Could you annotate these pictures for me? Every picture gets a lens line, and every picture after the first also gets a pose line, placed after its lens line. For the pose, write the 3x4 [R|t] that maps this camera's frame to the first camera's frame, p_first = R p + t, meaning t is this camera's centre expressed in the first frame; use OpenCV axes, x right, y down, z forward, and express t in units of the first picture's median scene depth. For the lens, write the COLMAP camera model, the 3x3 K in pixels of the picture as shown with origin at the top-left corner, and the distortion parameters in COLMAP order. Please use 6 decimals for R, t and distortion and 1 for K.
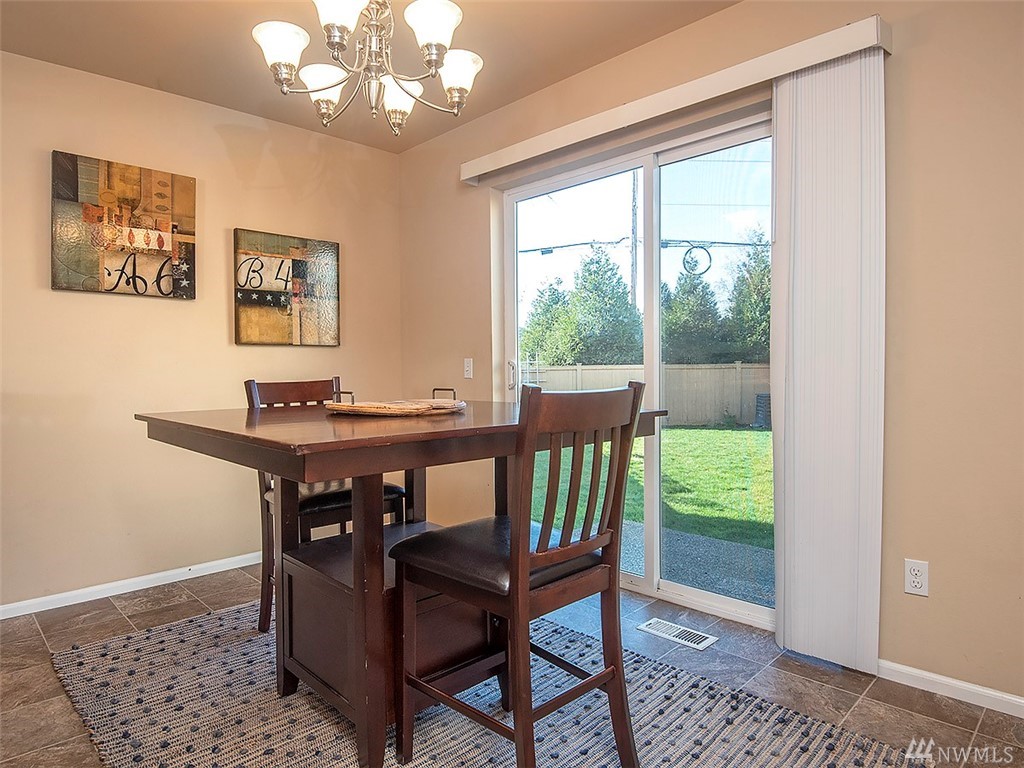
lens RADIAL K [[611.6, 0, 474.3], [0, 611.6, 391.7], [0, 0, 1]] dist [-0.025889, -0.001517]
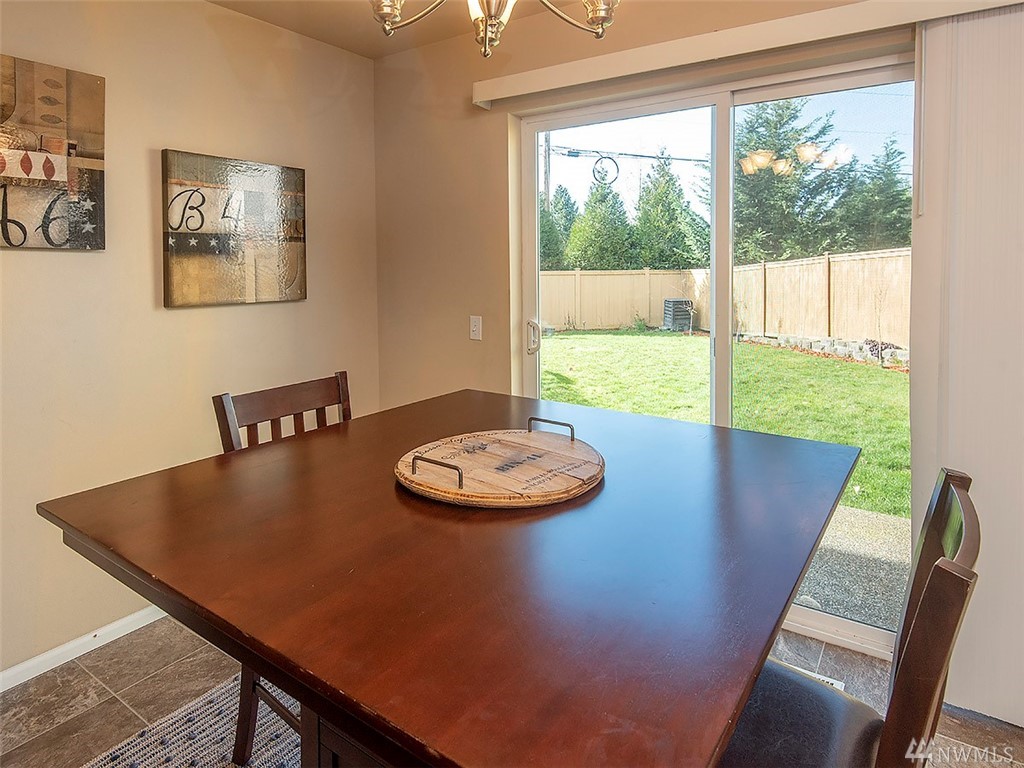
lens RADIAL K [[597.9, 0, 515.8], [0, 597.9, 277.9], [0, 0, 1]] dist [0.000887, -0.001779]
pose [[0.972391, -0.009631, 0.233160, -0.163884], [0.013342, 0.999808, -0.014343, -0.106275], [-0.232977, 0.017058, 0.972333, 0.226255]]
